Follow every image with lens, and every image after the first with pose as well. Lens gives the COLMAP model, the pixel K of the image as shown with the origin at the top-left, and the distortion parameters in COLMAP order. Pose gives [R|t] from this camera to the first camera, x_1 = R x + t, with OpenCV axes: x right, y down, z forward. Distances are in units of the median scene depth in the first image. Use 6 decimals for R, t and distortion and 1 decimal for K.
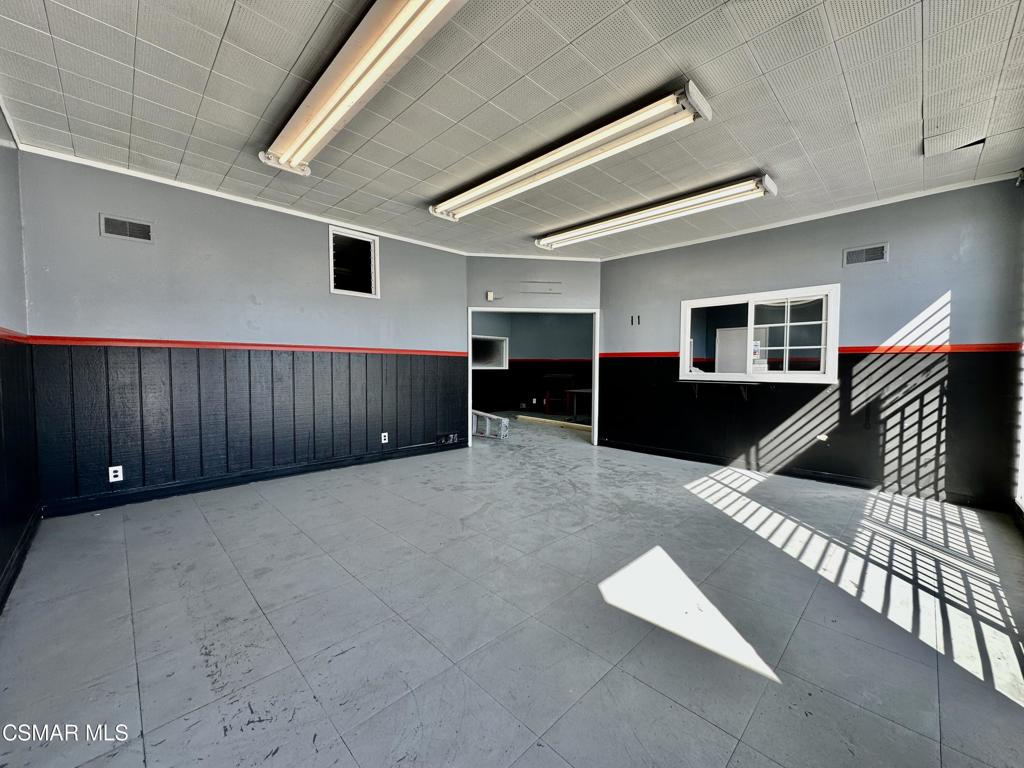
lens RADIAL K [[407.5, 0, 513.1], [0, 407.5, 382.3], [0, 0, 1]] dist [-0.004587, 0.000677]
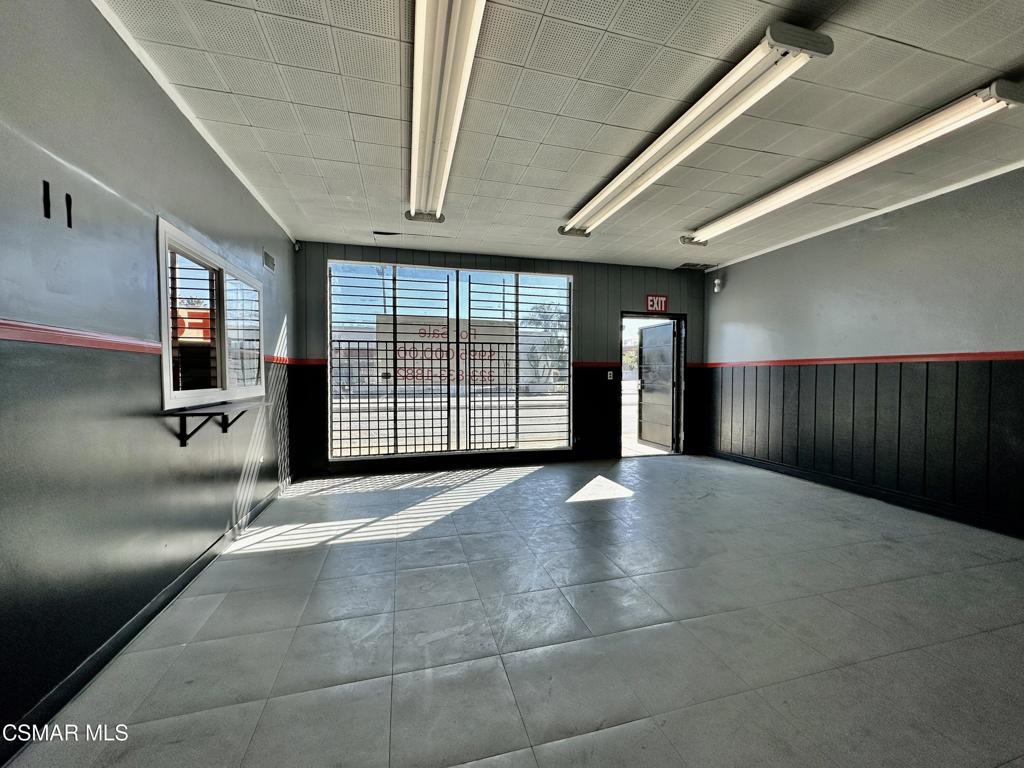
lens RADIAL K [[407.5, 0, 510.0], [0, 407.5, 383.0], [0, 0, 1]] dist [-0.004587, 0.000677]
pose [[-0.864431, -0.015260, 0.502519, -0.123657], [0.015611, 0.998243, 0.057166, -0.067992], [-0.502509, 0.057261, -0.862674, 1.541602]]
